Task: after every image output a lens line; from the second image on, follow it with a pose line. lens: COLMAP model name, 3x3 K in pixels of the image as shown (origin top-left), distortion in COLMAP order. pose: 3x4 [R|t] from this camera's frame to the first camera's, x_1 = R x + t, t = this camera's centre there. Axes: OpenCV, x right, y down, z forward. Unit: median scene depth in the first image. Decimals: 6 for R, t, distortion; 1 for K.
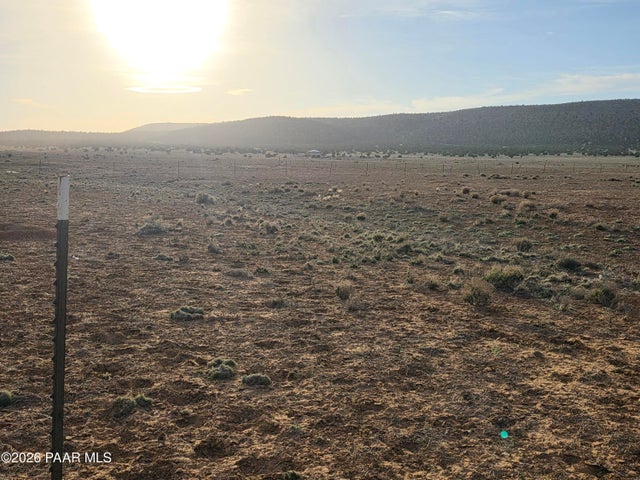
lens RADIAL K [[694.6, 0, 333.8], [0, 694.6, 231.9], [0, 0, 1]] dist [0.153761, -0.325011]
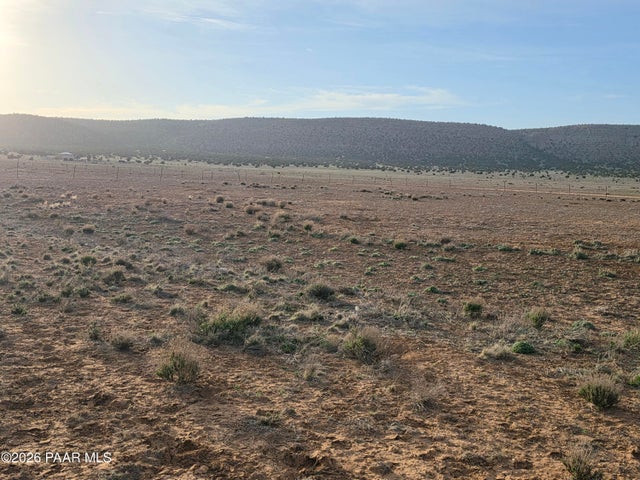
lens RADIAL K [[694.6, 0, 333.8], [0, 694.6, 231.9], [0, 0, 1]] dist [0.153761, -0.325011]
pose [[0.944936, -0.004114, 0.327229, 0.063098], [0.007931, 0.999915, -0.010333, -0.011357], [-0.327158, 0.012359, 0.944889, 0.173266]]
